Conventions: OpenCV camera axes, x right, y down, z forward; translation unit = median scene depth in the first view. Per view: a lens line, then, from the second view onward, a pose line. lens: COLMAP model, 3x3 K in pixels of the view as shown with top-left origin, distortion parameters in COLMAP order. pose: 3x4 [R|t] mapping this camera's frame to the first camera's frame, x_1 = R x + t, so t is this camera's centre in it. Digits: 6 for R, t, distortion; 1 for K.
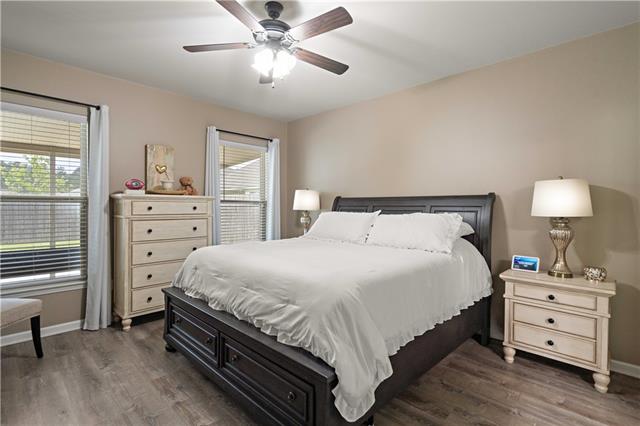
lens RADIAL K [[294.6, 0, 318.2], [0, 294.6, 202.3], [0, 0, 1]] dist [0.000410, 0.000152]
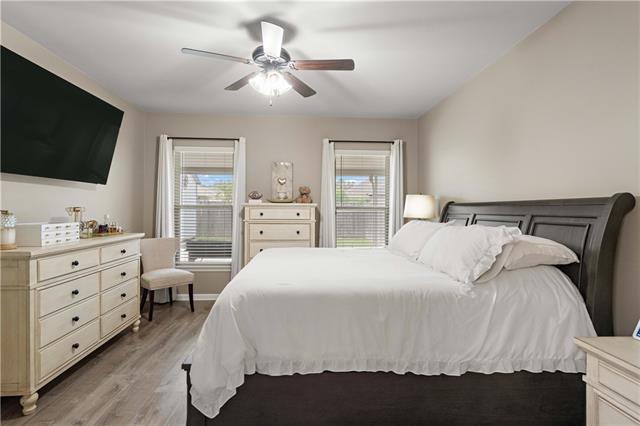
lens RADIAL K [[312.2, 0, 318.9], [0, 312.2, 199.0], [0, 0, 1]] dist [-0.000966, 0.000203]
pose [[0.750614, -0.020808, -0.660413, 0.461741], [0.002650, 0.999591, -0.028483, -0.005237], [0.660735, 0.019630, 0.750362, 0.156554]]
